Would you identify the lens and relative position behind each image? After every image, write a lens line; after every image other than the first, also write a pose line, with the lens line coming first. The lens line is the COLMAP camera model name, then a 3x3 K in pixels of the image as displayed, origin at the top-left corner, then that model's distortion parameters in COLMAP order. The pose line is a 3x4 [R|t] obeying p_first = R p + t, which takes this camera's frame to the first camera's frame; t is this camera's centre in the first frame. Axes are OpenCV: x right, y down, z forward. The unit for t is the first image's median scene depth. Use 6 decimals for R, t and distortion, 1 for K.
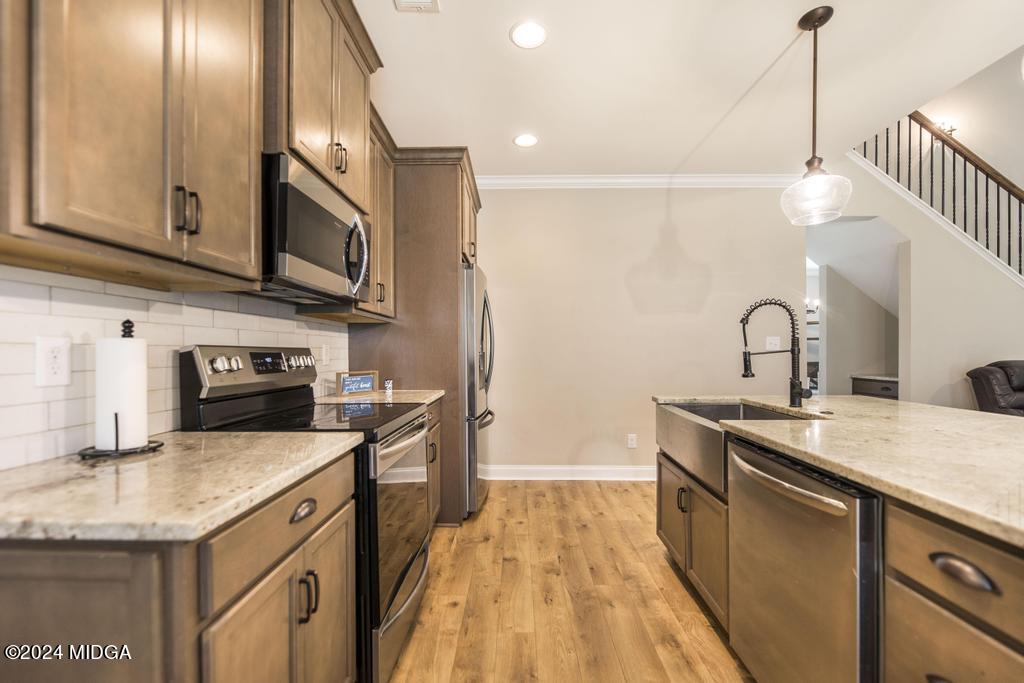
lens RADIAL K [[428.4, 0, 514.5], [0, 428.4, 351.1], [0, 0, 1]] dist [-0.003736, 0.000261]
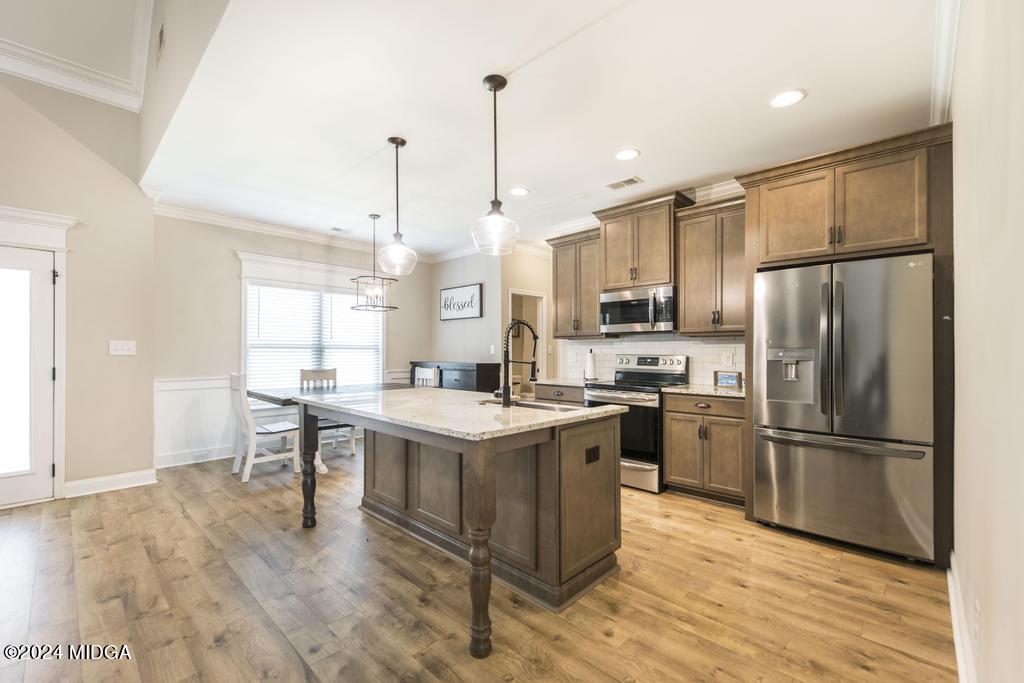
lens RADIAL K [[428.4, 0, 513.2], [0, 428.4, 348.3], [0, 0, 1]] dist [-0.003736, 0.000261]
pose [[-0.678815, -0.004047, -0.734298, 1.425714], [0.000030, 0.999985, -0.005539, -0.027547], [0.734309, -0.003782, -0.678805, 1.723219]]
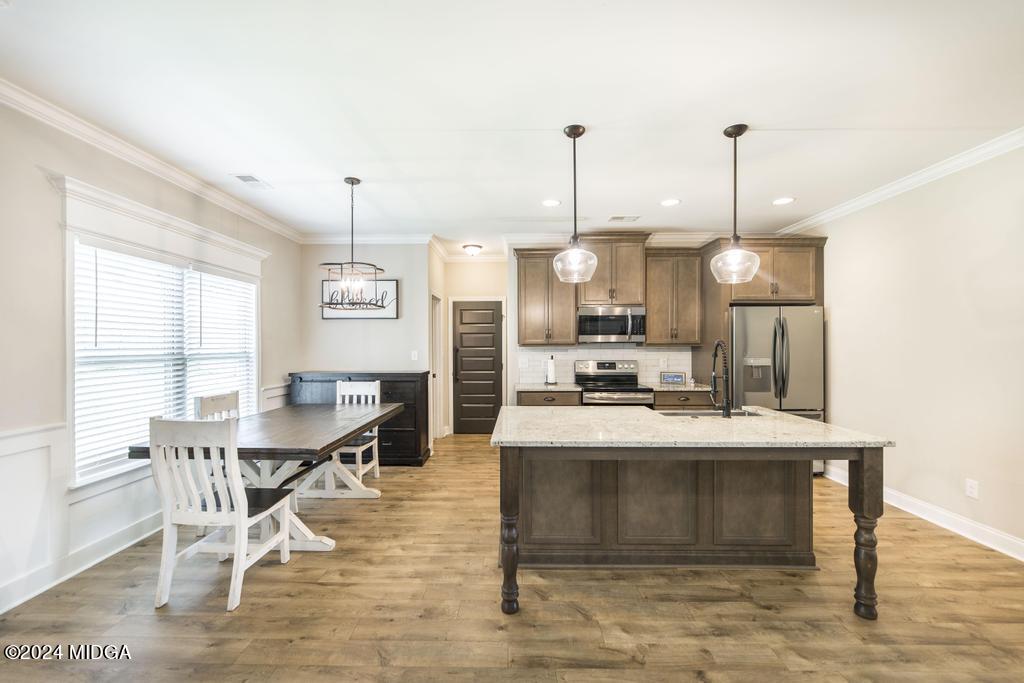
lens RADIAL K [[412.0, 0, 506.7], [0, 412.0, 343.9], [0, 0, 1]] dist [-0.002092, -0.001365]
pose [[-0.005312, 0.000079, -0.999986, 1.853887], [0.001770, 0.999998, 0.000070, -0.103298], [0.999984, -0.001770, -0.005313, 0.273417]]
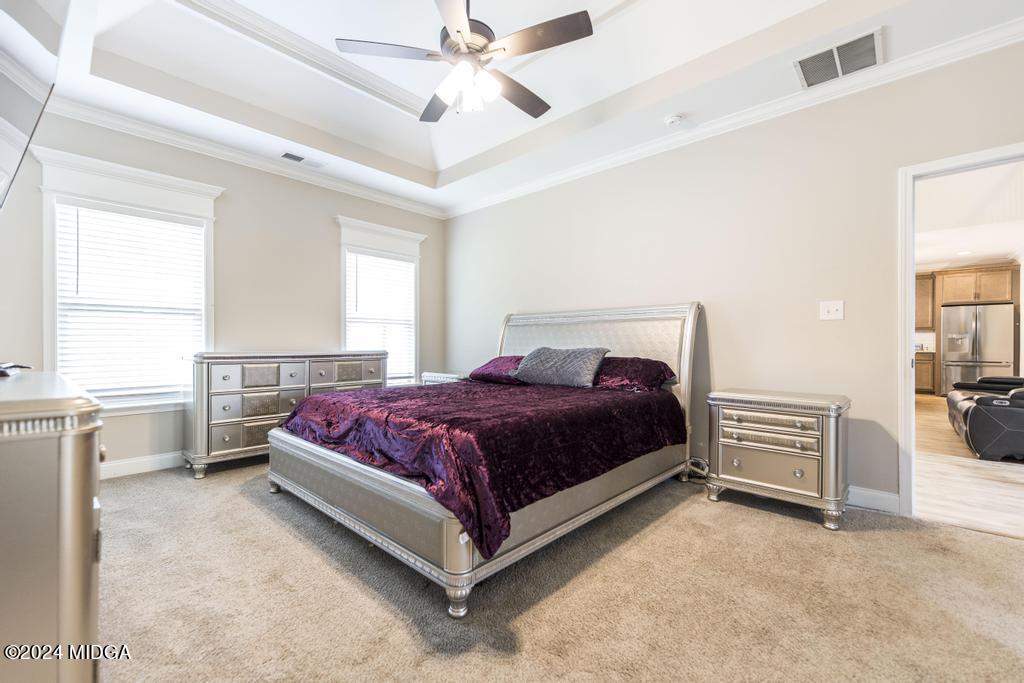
lens RADIAL K [[412.0, 0, 502.4], [0, 412.0, 346.3], [0, 0, 1]] dist [-0.002092, -0.001365]
pose [[-0.683909, 0.001878, -0.729565, 5.347014], [-0.000973, 0.999993, 0.003486, 0.068006], [0.729567, 0.003094, -0.683903, 0.987801]]
